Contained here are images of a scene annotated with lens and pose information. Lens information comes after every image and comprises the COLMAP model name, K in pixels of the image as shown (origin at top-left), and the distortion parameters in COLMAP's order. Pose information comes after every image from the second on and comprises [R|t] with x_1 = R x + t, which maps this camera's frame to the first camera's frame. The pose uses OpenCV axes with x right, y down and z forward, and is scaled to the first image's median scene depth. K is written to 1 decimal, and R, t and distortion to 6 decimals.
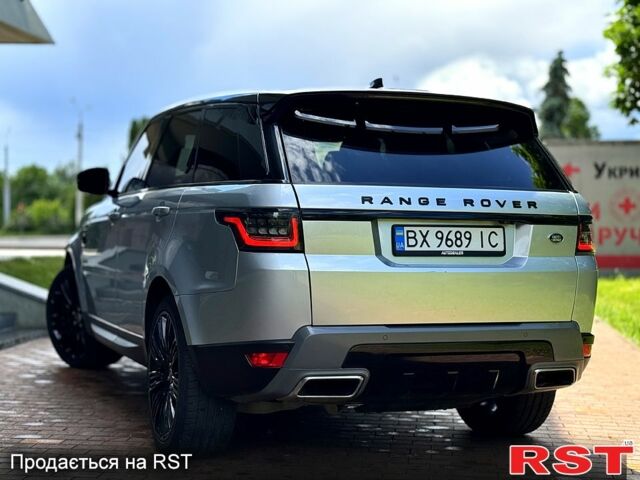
lens RADIAL K [[1036.2, 0, 320.0], [0, 1036.2, 240.0], [0, 0, 1]] dist [0.178821, -0.026578]
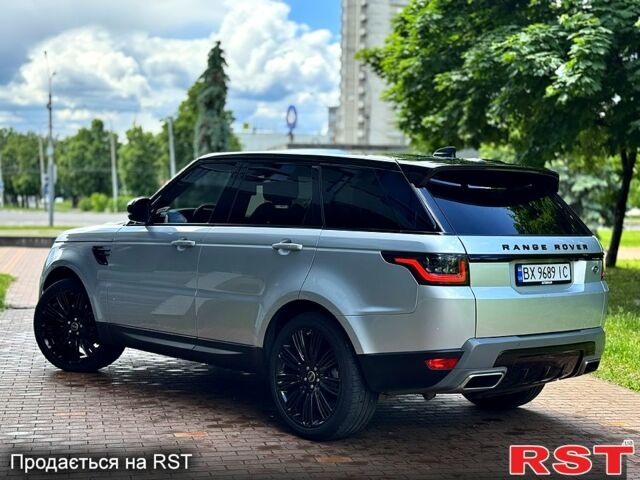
lens RADIAL K [[1036.2, 0, 320.0], [0, 1036.2, 240.0], [0, 0, 1]] dist [0.178821, -0.026578]
pose [[0.935885, -0.004102, 0.352283, -0.667645], [-0.004013, 0.999743, 0.022302, -0.076628], [-0.352284, -0.022285, 0.935628, -0.223060]]
